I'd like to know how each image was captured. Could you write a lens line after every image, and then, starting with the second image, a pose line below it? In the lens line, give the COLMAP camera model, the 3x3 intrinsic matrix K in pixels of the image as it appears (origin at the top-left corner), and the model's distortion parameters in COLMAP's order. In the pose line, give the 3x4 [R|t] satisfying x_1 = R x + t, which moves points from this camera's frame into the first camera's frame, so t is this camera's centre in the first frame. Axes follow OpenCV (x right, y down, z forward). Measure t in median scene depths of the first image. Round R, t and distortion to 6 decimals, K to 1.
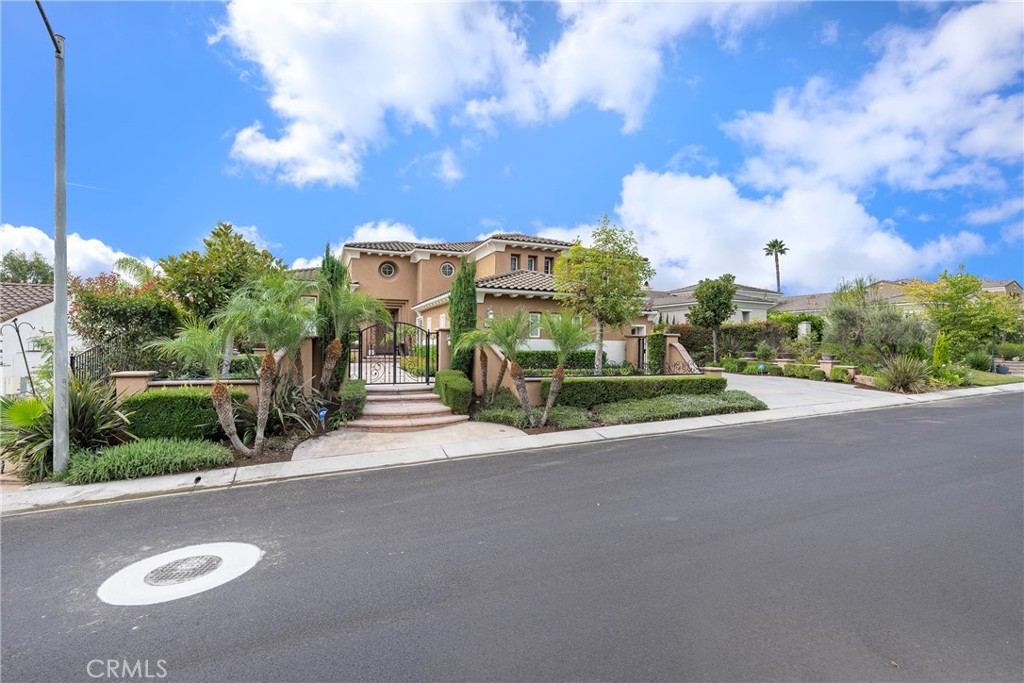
lens RADIAL K [[478.6, 0, 504.9], [0, 478.6, 345.7], [0, 0, 1]] dist [-0.000960, 0.000349]
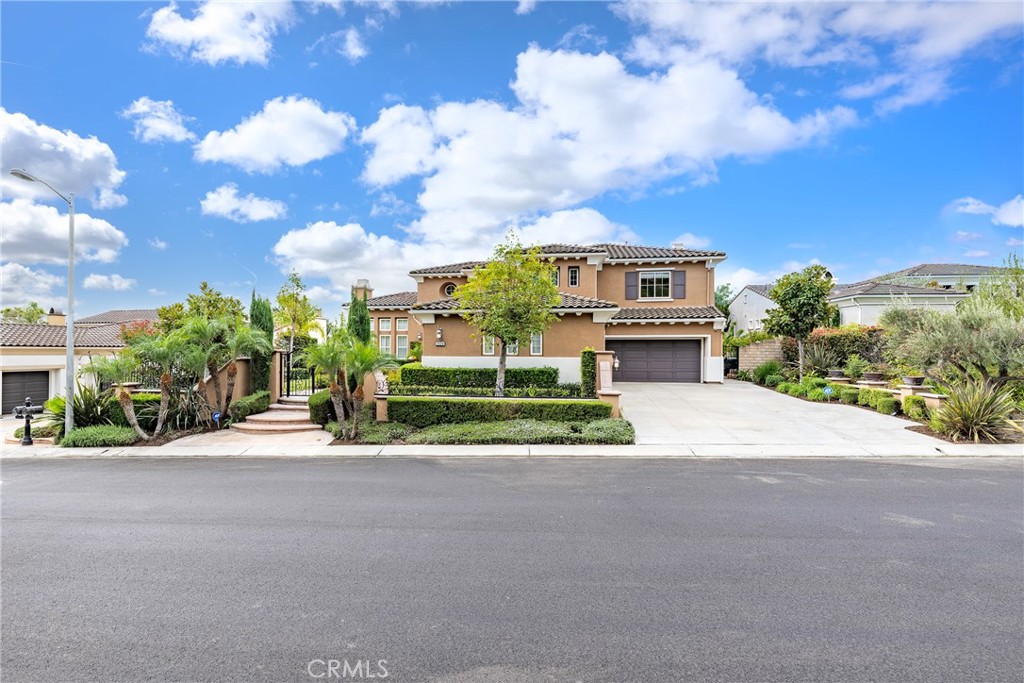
lens RADIAL K [[490.8, 0, 503.4], [0, 490.8, 344.8], [0, 0, 1]] dist [0.001576, -0.000182]
pose [[0.859718, -0.011884, -0.510631, 0.488066], [0.005075, 0.999879, -0.014725, -0.017892], [0.510744, 0.010068, 0.859674, 0.091672]]
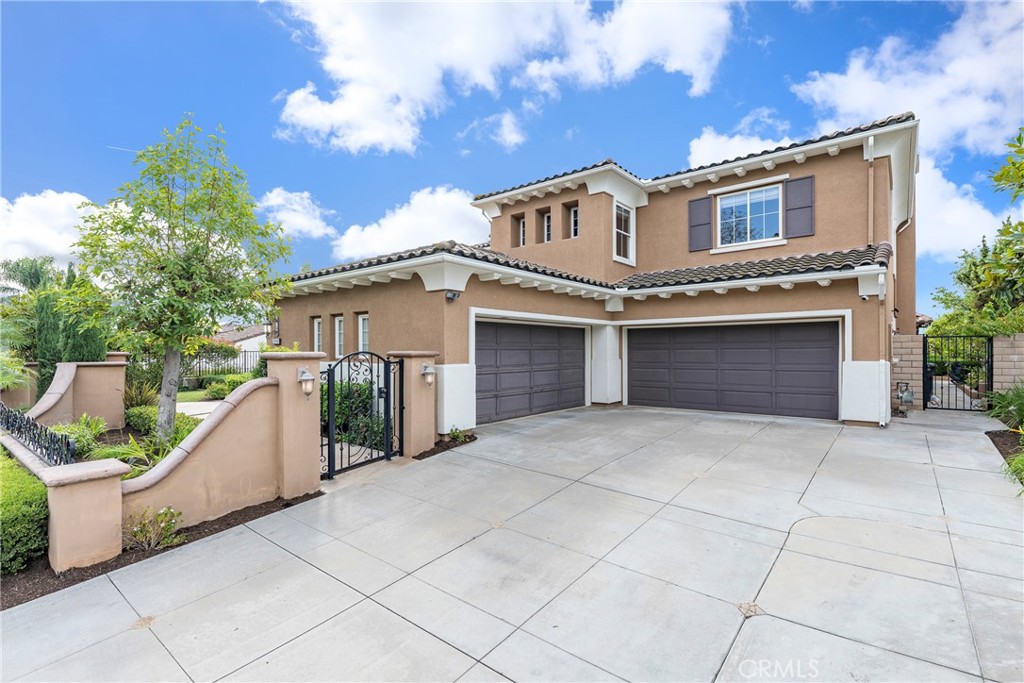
lens RADIAL K [[478.6, 0, 515.5], [0, 478.6, 344.3], [0, 0, 1]] dist [-0.000960, 0.000349]
pose [[0.490479, -0.020819, -0.871204, 0.561238], [0.011495, 0.999782, -0.017421, -0.016963], [0.871377, -0.001470, 0.490611, 0.758874]]
